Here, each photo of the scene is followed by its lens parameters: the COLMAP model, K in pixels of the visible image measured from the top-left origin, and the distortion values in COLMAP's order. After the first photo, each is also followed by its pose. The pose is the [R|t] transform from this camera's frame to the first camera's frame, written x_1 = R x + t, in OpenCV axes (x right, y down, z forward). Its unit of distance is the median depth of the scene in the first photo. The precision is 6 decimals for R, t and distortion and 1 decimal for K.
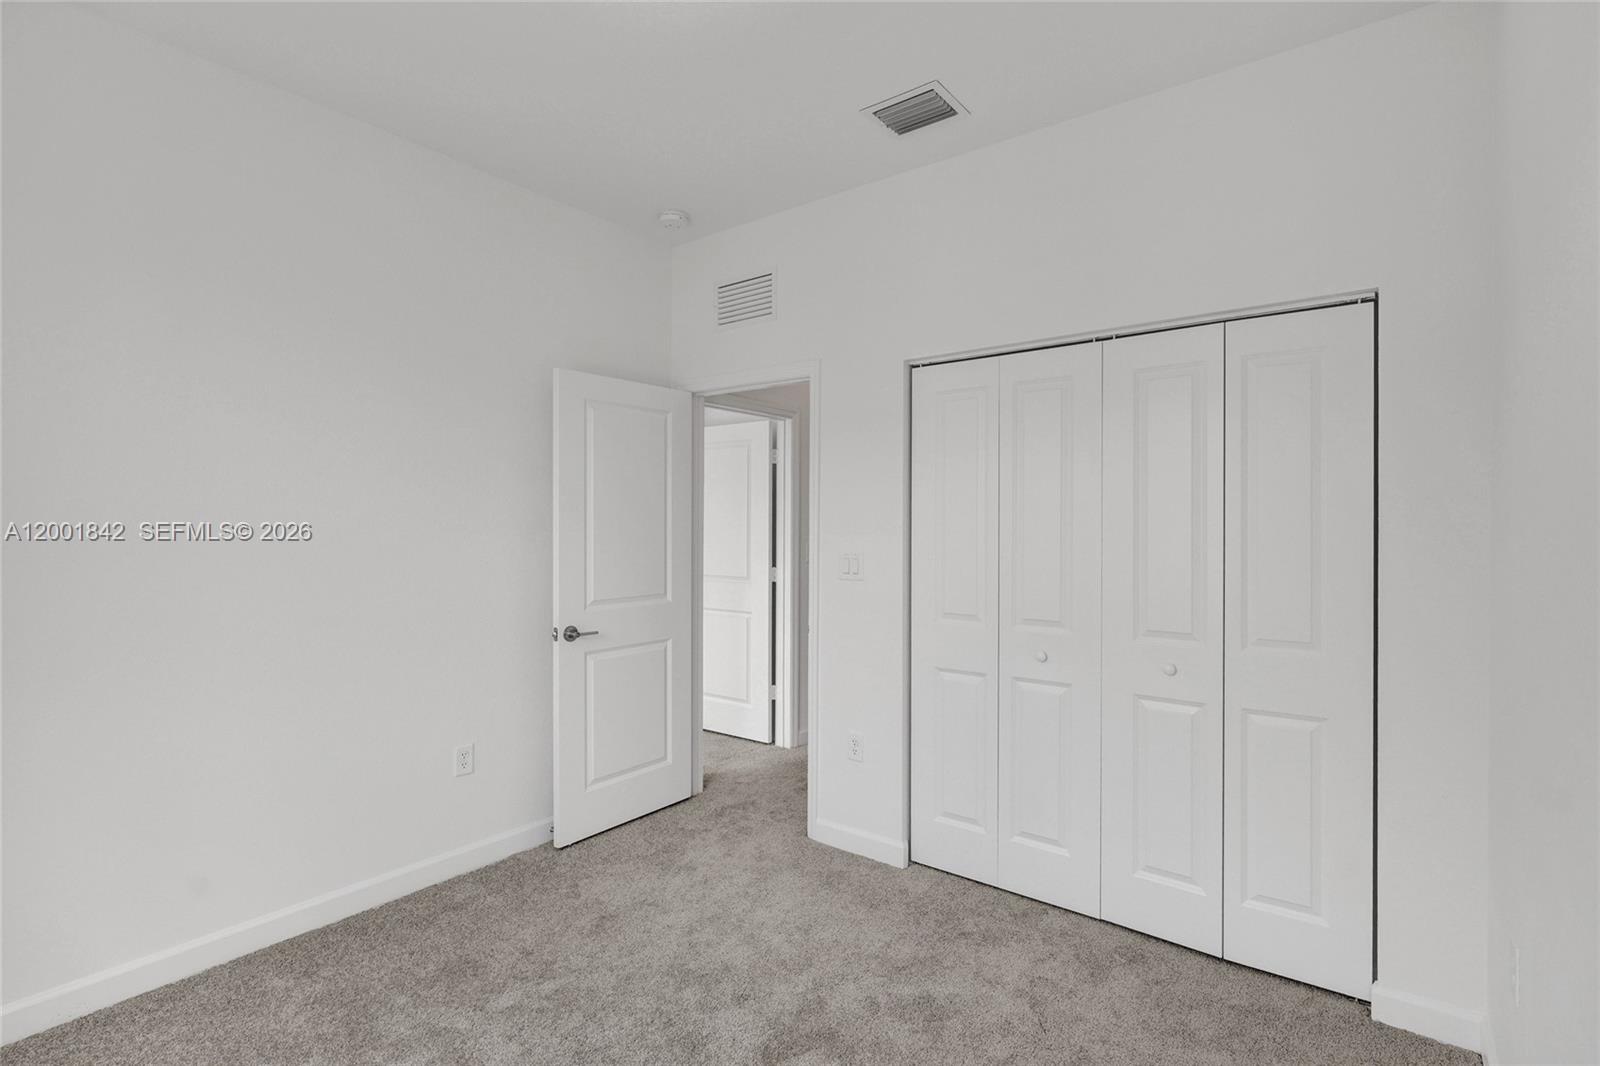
lens RADIAL K [[742.5, 0, 807.6], [0, 742.5, 532.8], [0, 0, 1]] dist [0.027564, -0.009597]
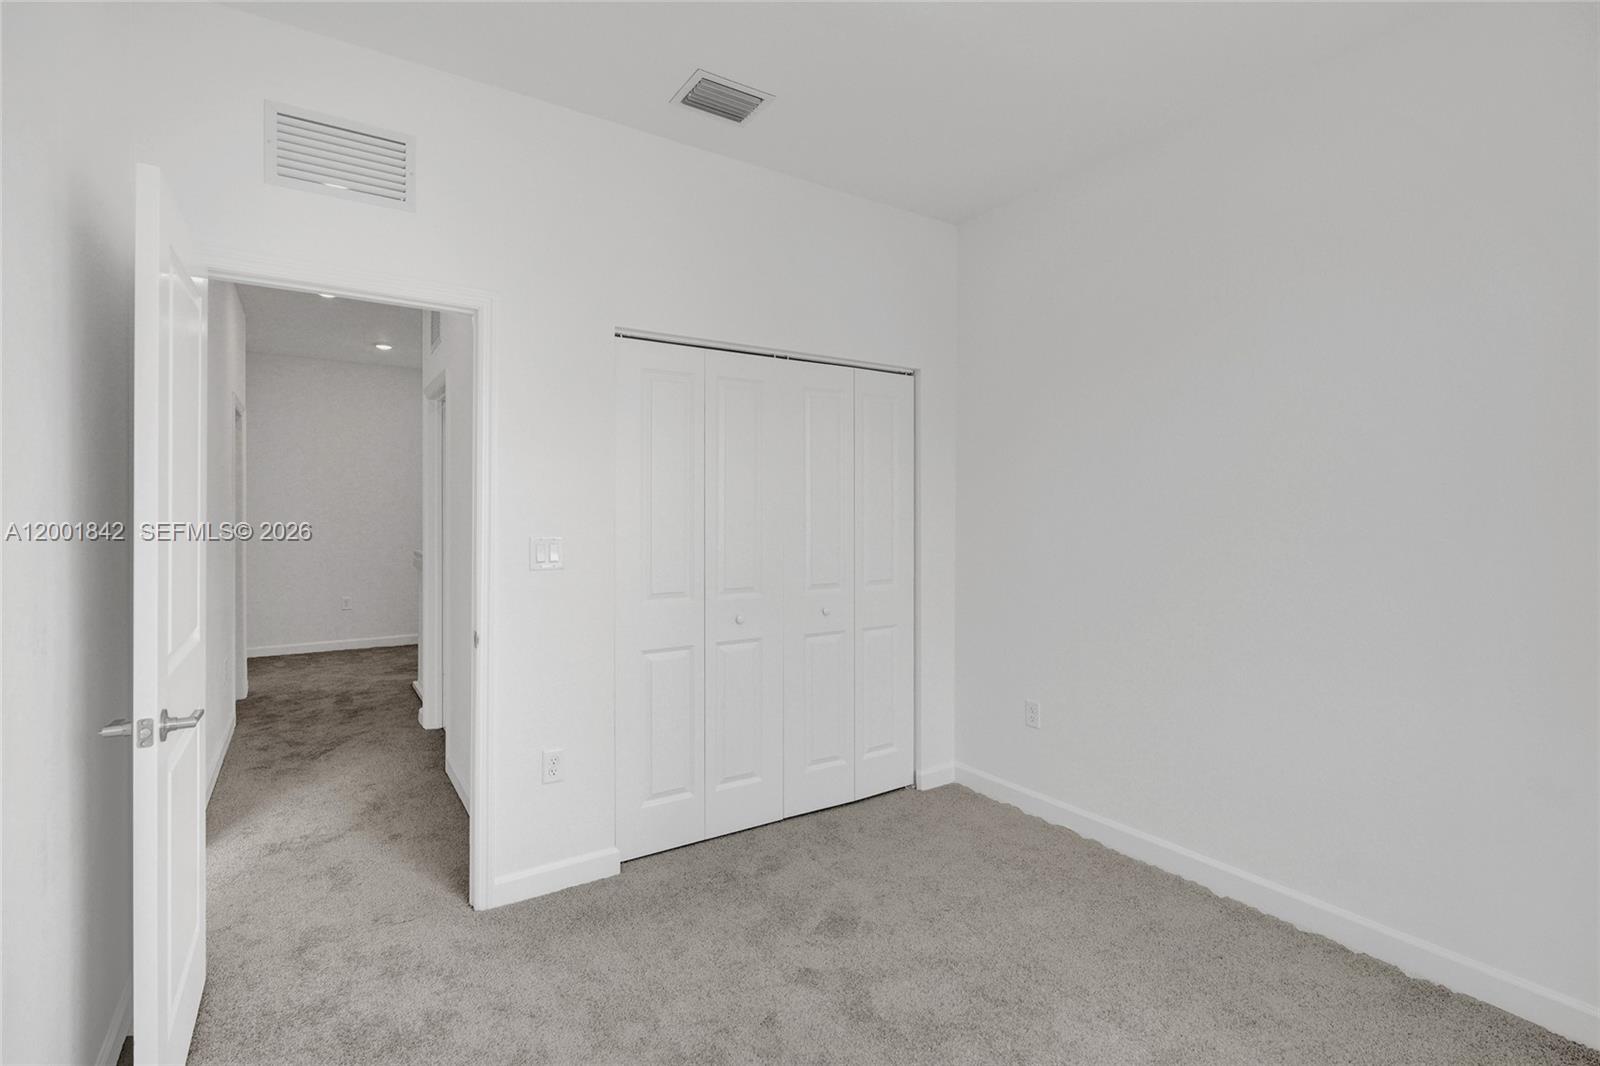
lens RADIAL K [[742.5, 0, 809.9], [0, 742.5, 520.9], [0, 0, 1]] dist [0.027564, -0.009597]
pose [[0.341754, -0.012298, 0.939709, -0.628229], [0.008289, 0.999915, 0.010071, 0.002554], [-0.939753, 0.004347, 0.341827, 0.434358]]
